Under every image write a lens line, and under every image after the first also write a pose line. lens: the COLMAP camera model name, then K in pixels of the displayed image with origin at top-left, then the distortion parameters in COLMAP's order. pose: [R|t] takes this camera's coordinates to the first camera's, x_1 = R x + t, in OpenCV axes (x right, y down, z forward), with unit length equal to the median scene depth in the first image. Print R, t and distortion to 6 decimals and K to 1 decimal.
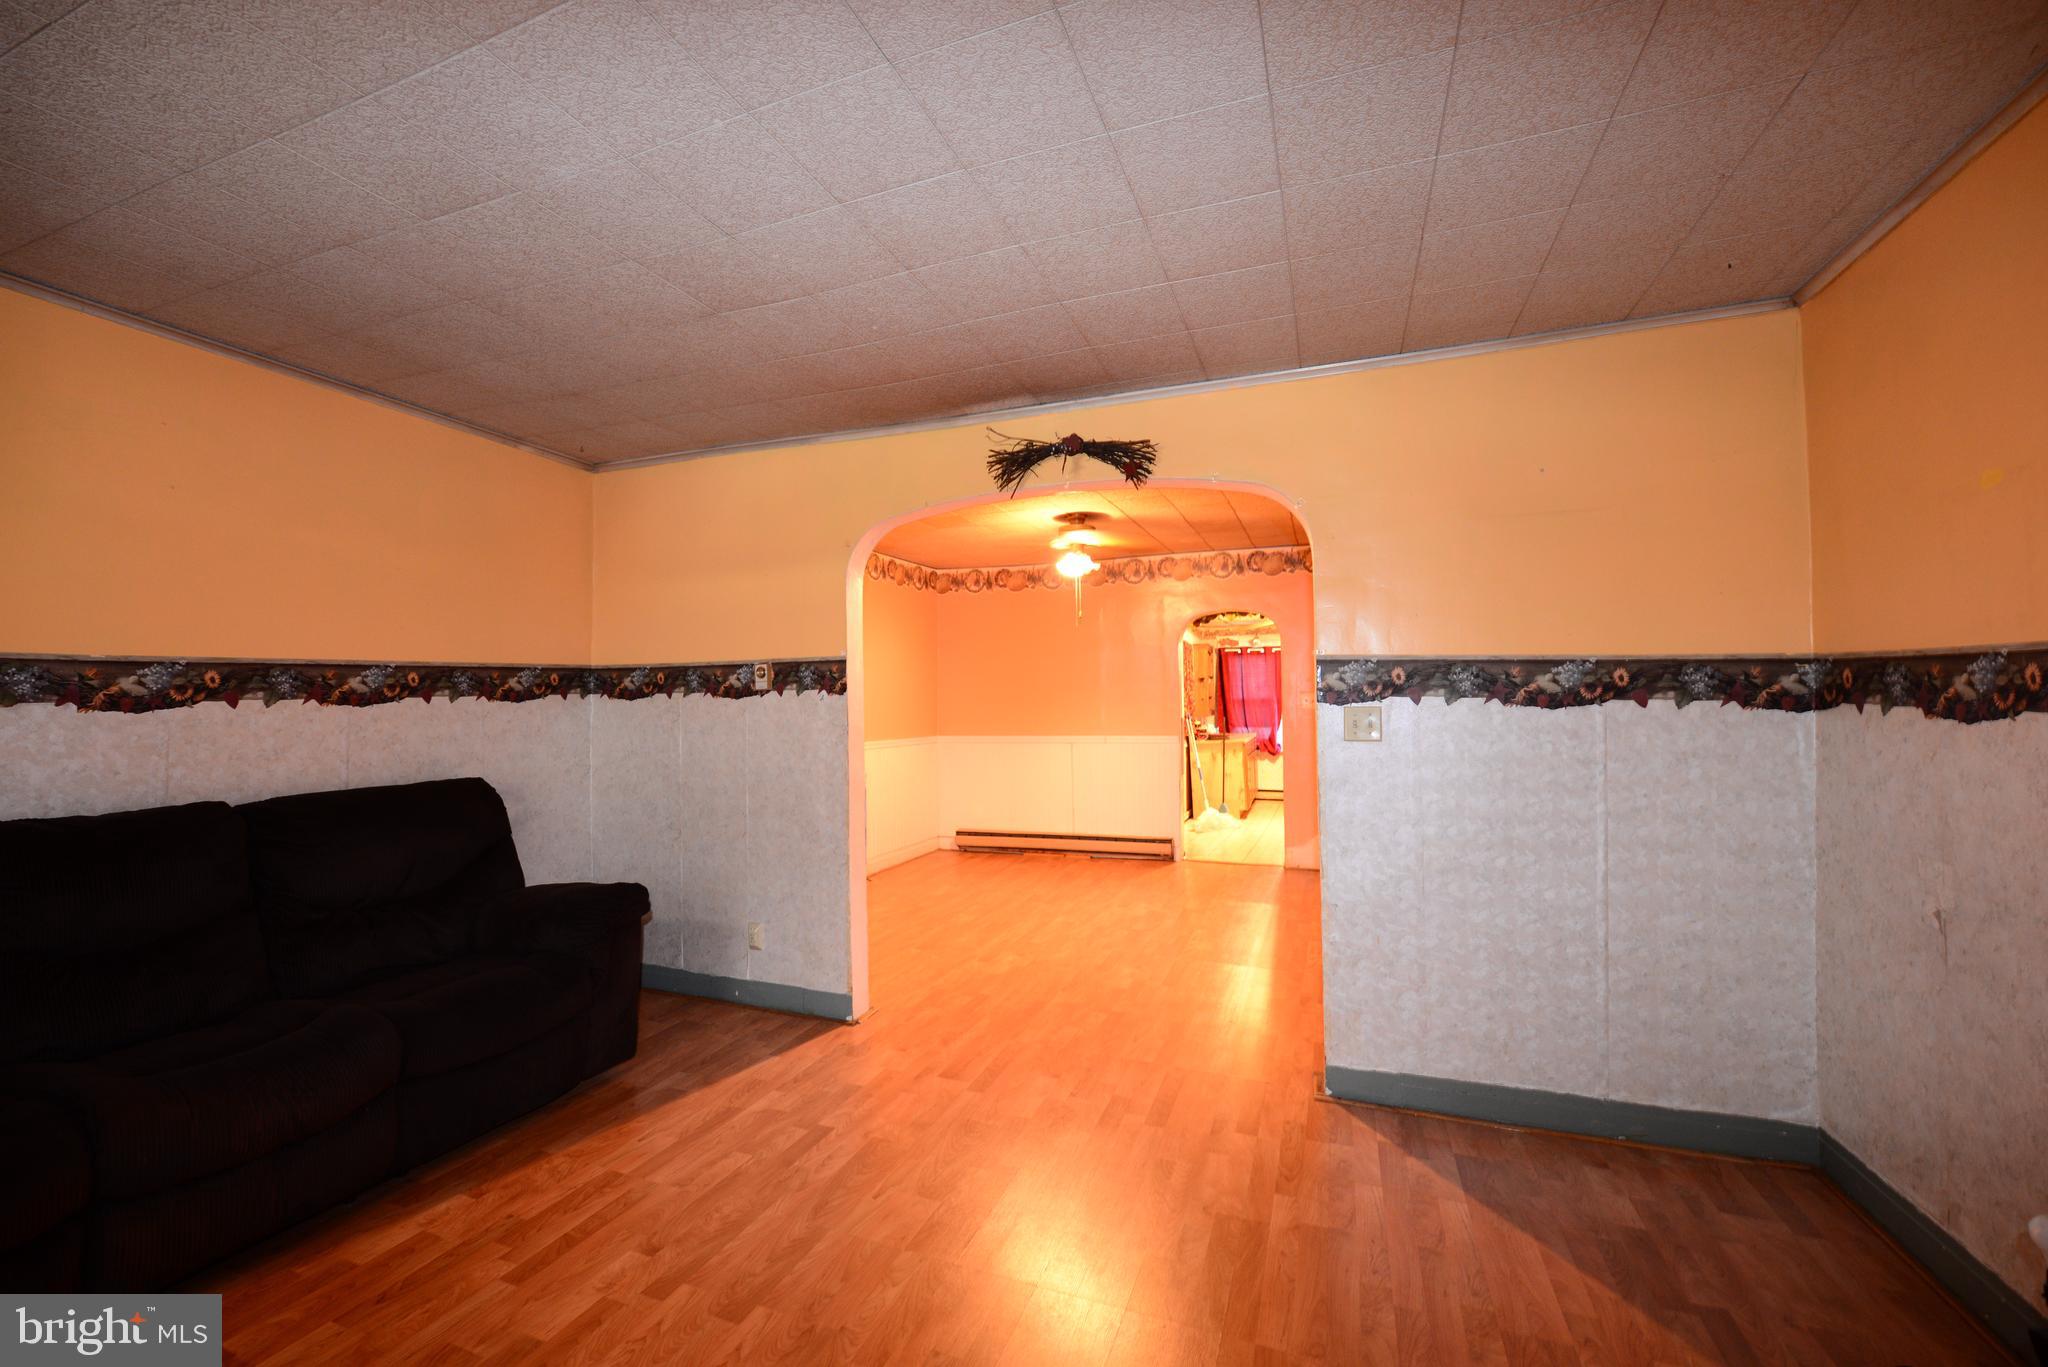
lens RADIAL K [[802.6, 0, 1029.2], [0, 802.6, 699.6], [0, 0, 1]] dist [-0.027387, -0.000356]
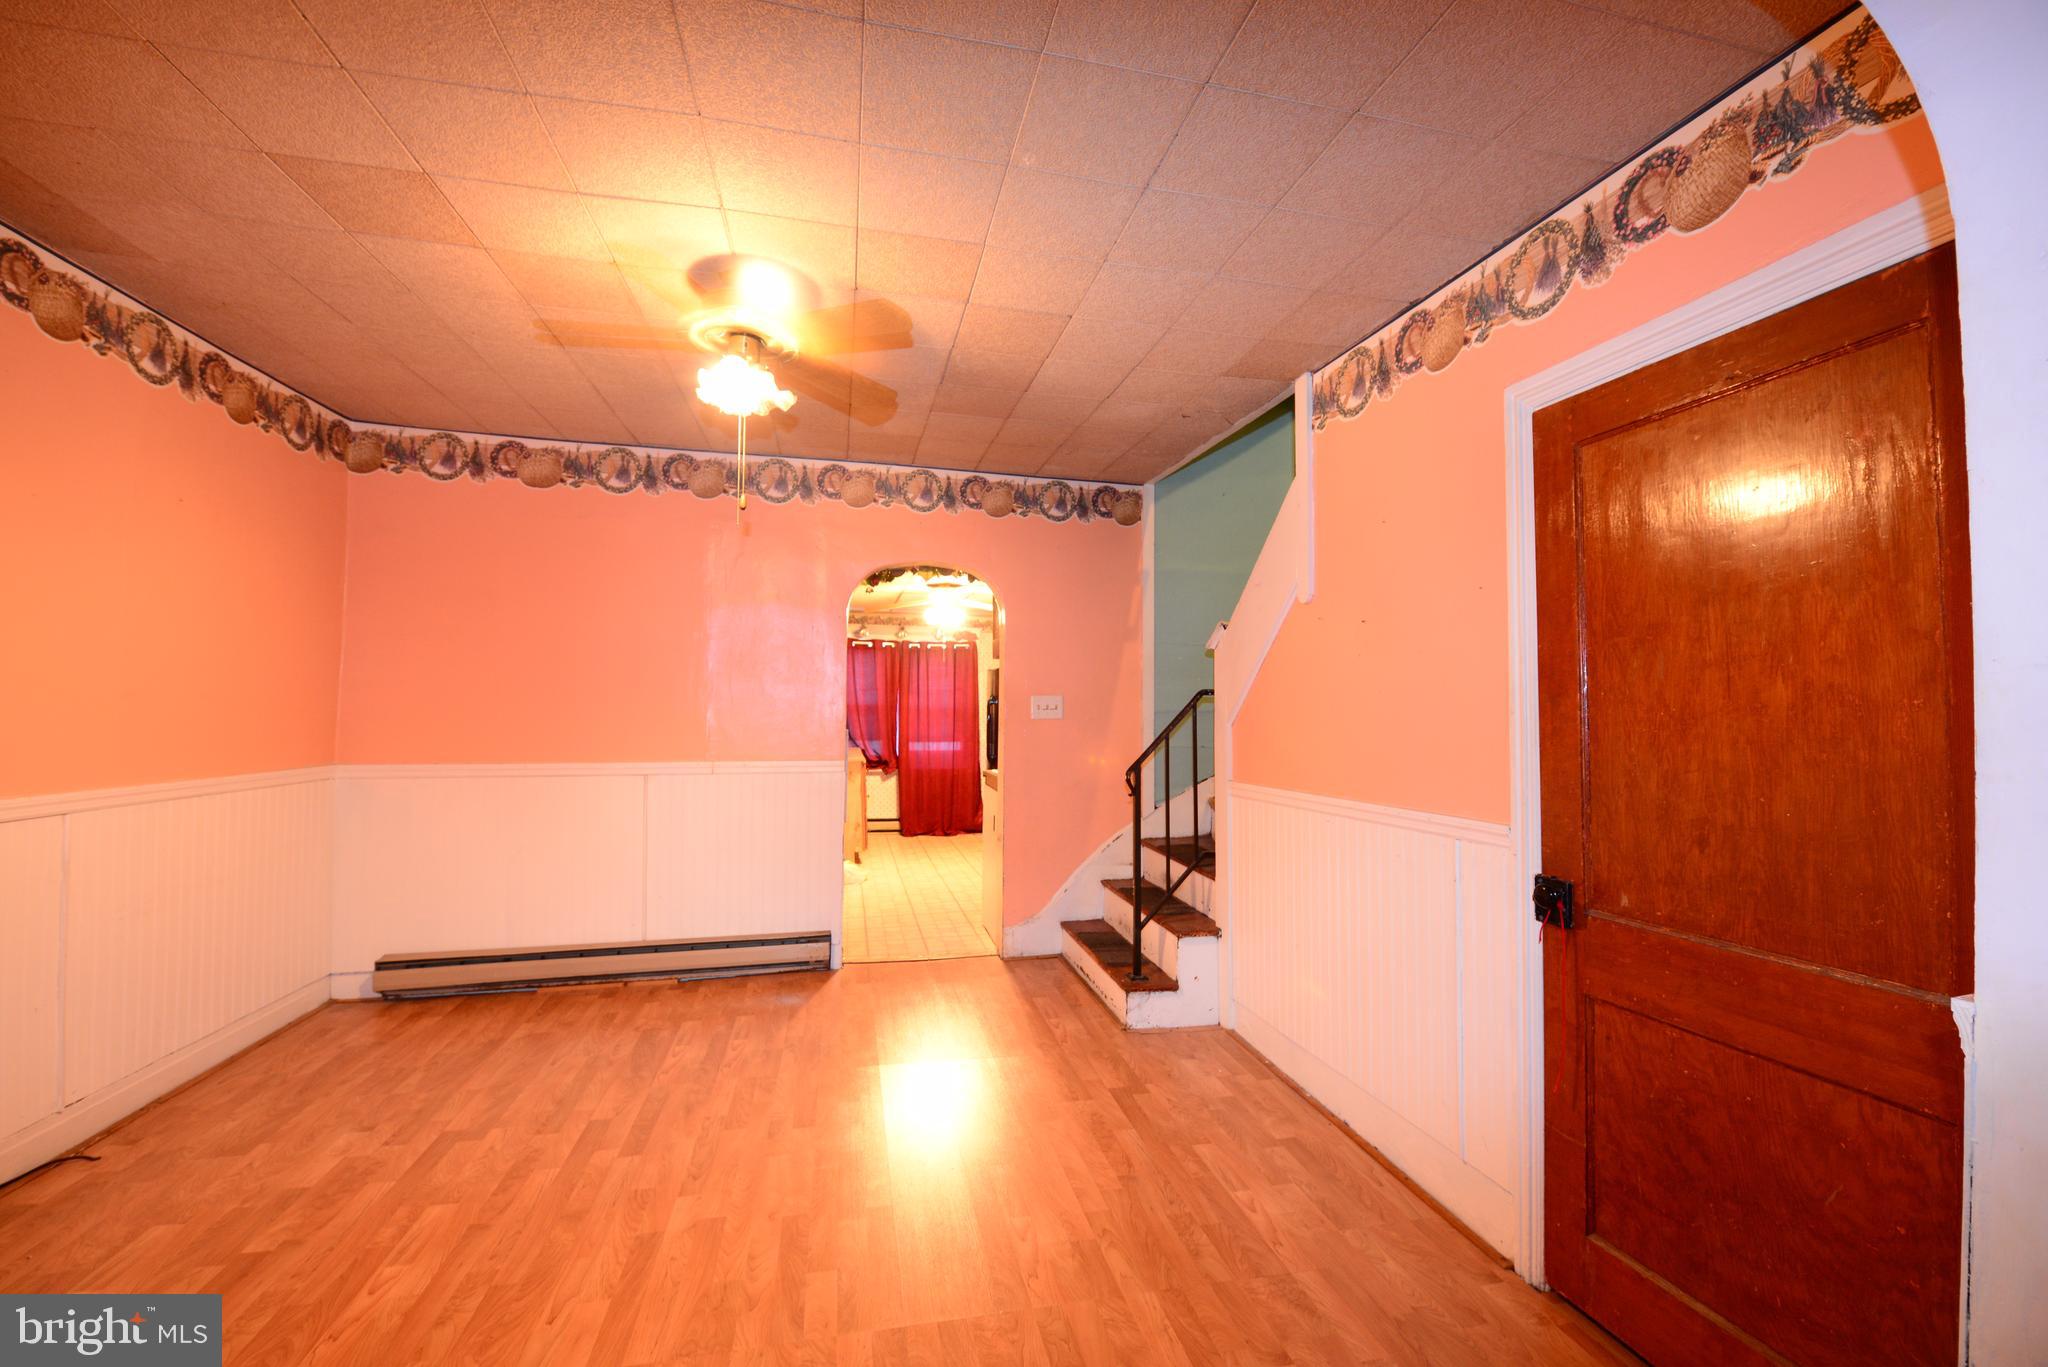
lens RADIAL K [[802.6, 0, 1031.5], [0, 802.6, 684.5], [0, 0, 1]] dist [-0.027387, -0.000356]
pose [[0.827689, 0.034466, 0.560128, -0.037002], [-0.017585, 0.999215, -0.035499, 0.006725], [-0.560912, 0.019532, 0.827645, 0.414798]]
